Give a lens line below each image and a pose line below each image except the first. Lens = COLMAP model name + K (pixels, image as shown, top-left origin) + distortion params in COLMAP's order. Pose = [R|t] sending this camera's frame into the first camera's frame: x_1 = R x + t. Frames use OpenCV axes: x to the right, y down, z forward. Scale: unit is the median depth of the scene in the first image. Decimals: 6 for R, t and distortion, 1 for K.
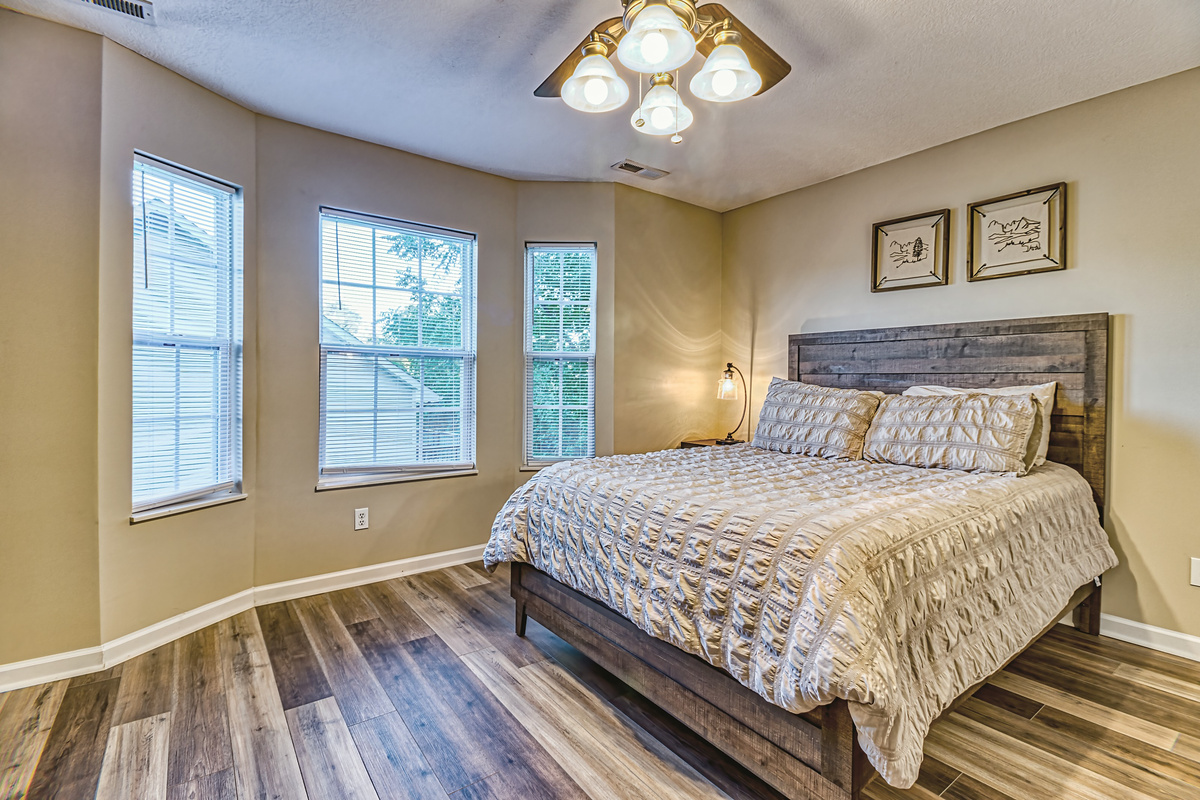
lens RADIAL K [[566.9, 0, 599.4], [0, 566.9, 388.1], [0, 0, 1]] dist [0.010738, -0.010544]
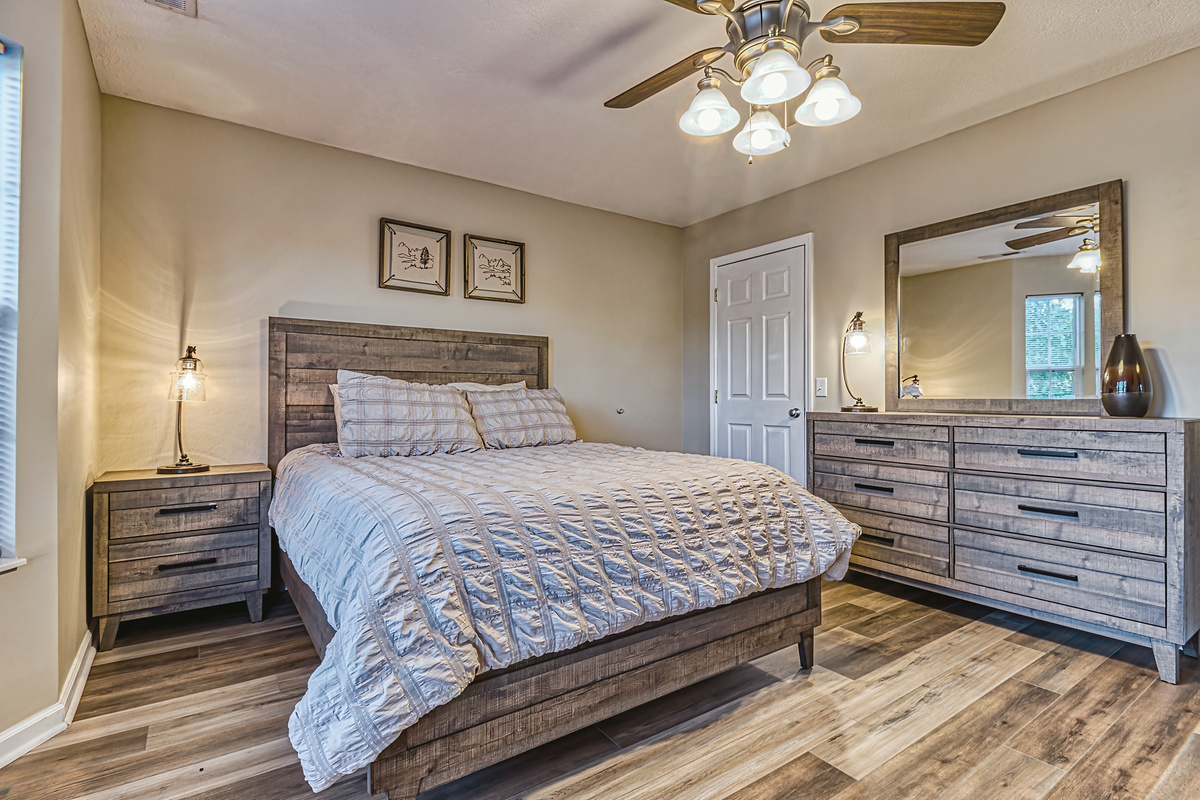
lens RADIAL K [[561.6, 0, 615.3], [0, 561.6, 393.3], [0, 0, 1]] dist [0.005367, -0.000022]
pose [[0.010604, 0.001588, 0.999943, -0.633316], [0.012170, 0.999924, -0.001717, 0.026436], [-0.999870, 0.012187, 0.010584, 0.782329]]
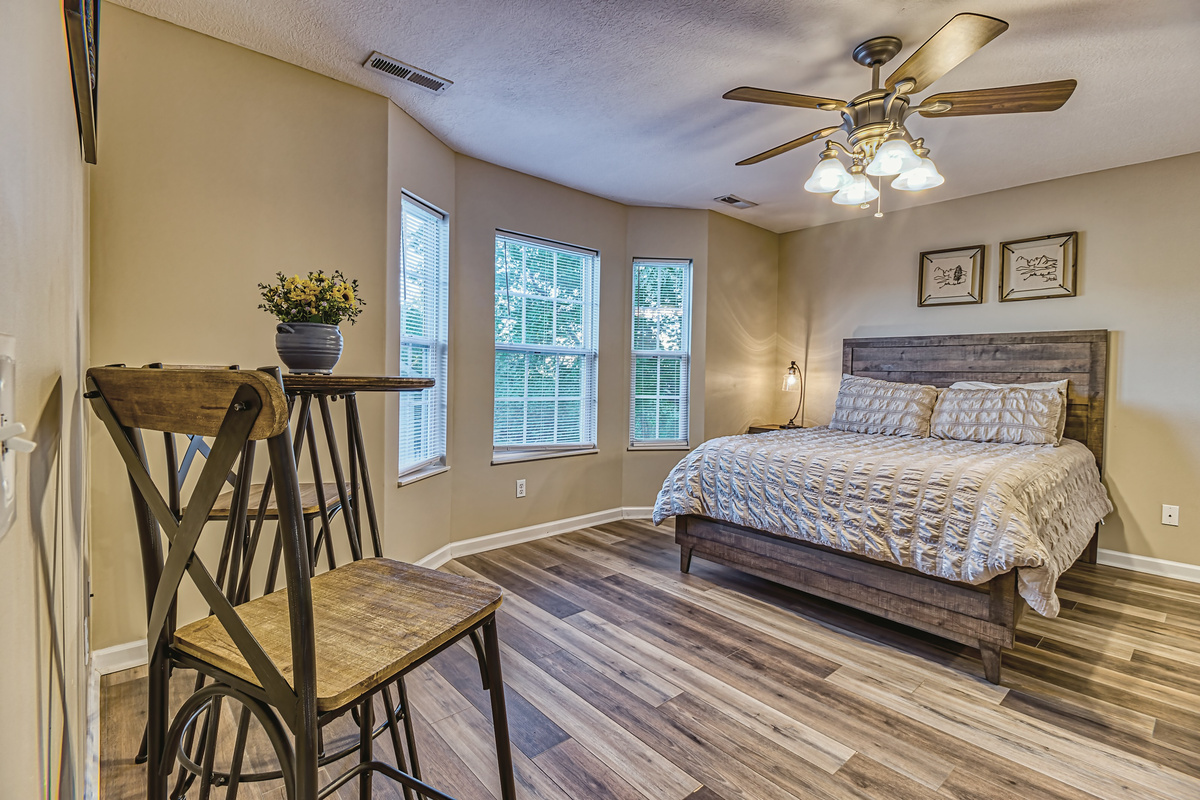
lens RADIAL K [[566.9, 0, 599.4], [0, 566.9, 388.1], [0, 0, 1]] dist [0.010738, -0.010544]
pose [[0.996204, 0.005960, 0.086846, -0.440694], [-0.007215, 0.999874, 0.014143, -0.001593], [-0.086751, -0.014716, 0.996121, -0.260670]]
